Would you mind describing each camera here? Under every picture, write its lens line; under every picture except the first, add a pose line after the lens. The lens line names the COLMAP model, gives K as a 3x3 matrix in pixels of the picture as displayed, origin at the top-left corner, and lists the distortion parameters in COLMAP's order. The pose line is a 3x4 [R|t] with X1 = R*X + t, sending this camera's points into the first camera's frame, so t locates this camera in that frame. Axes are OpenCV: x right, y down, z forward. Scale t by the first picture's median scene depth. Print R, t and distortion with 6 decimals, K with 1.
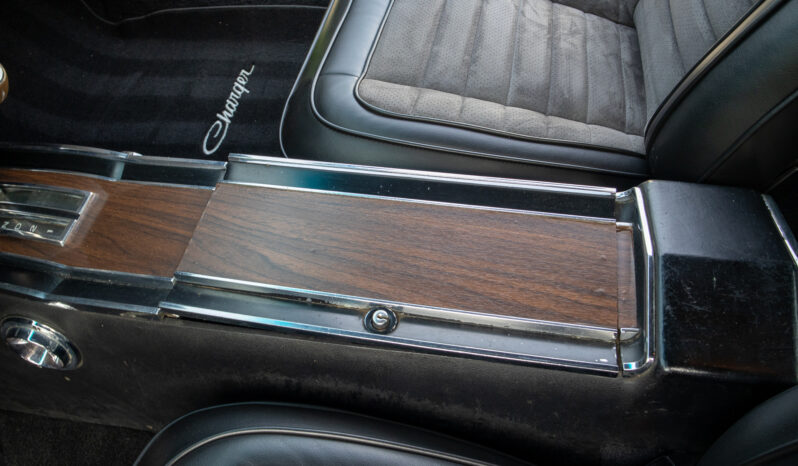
lens RADIAL K [[591.8, 0, 399.0], [0, 591.8, 233.0], [0, 0, 1]] dist [-0.083009, 0.003472]
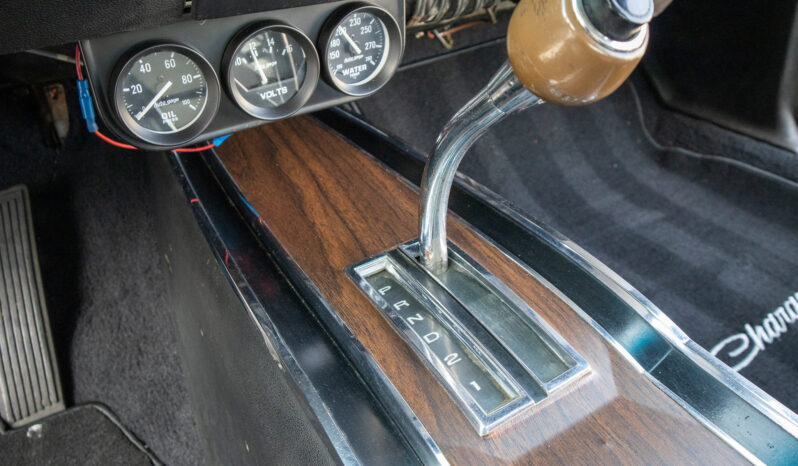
lens RADIAL K [[591.8, 0, 399.0], [0, 591.8, 233.0], [0, 0, 1]] dist [-0.083009, 0.003472]
pose [[0.653030, 0.466299, -0.596755, -0.378897], [-0.610471, 0.790434, -0.050402, -0.035082], [0.448193, 0.397215, 0.800839, 0.485297]]
